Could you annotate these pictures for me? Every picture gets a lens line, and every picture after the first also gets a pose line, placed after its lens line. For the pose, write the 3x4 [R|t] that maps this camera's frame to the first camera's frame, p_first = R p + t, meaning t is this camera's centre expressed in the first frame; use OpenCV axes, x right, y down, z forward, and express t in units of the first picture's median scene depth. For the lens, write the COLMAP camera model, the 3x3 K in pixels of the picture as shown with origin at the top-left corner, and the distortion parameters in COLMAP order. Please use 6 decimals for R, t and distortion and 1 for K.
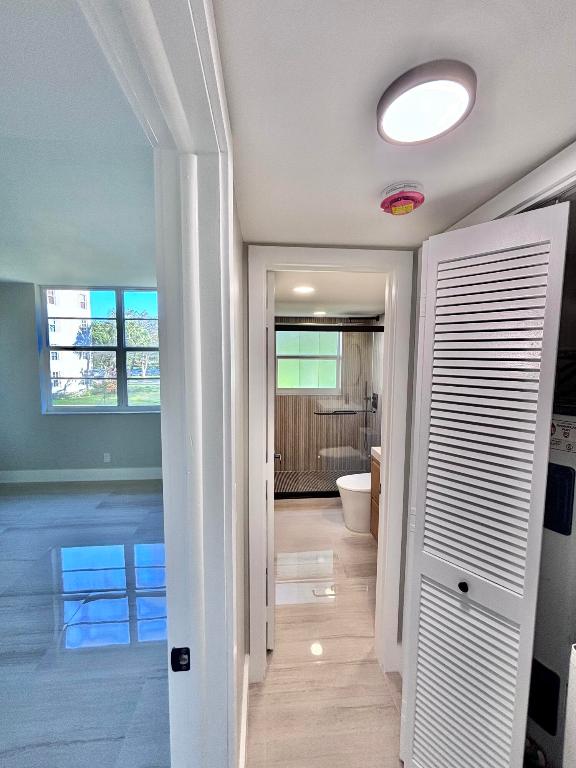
lens RADIAL K [[311.5, 0, 288.0], [0, 311.5, 384.0], [0, 0, 1]] dist [0.000078, -0.000028]
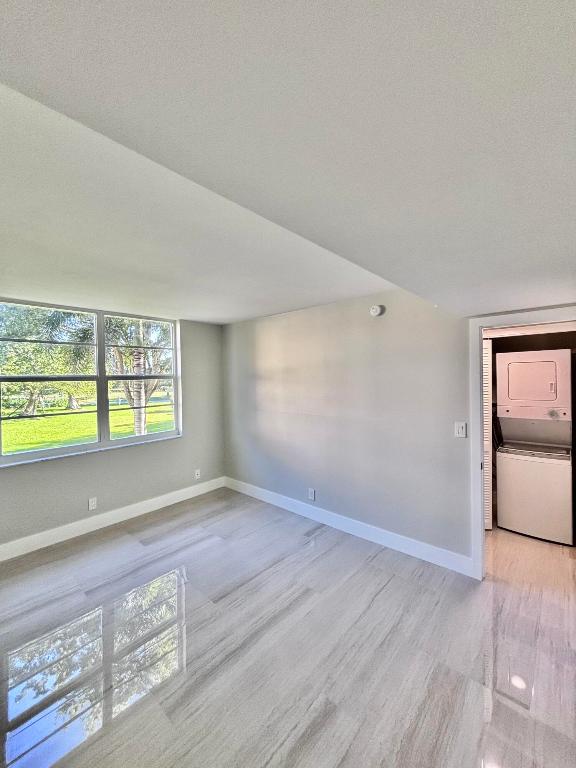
lens RADIAL K [[311.5, 0, 288.0], [0, 311.5, 384.0], [0, 0, 1]] dist [0.000078, -0.000028]
pose [[0.734725, -0.045830, 0.676816, -0.747259], [0.082473, 0.996349, -0.022062, -0.030262], [-0.673333, 0.072028, 0.735822, -0.025352]]
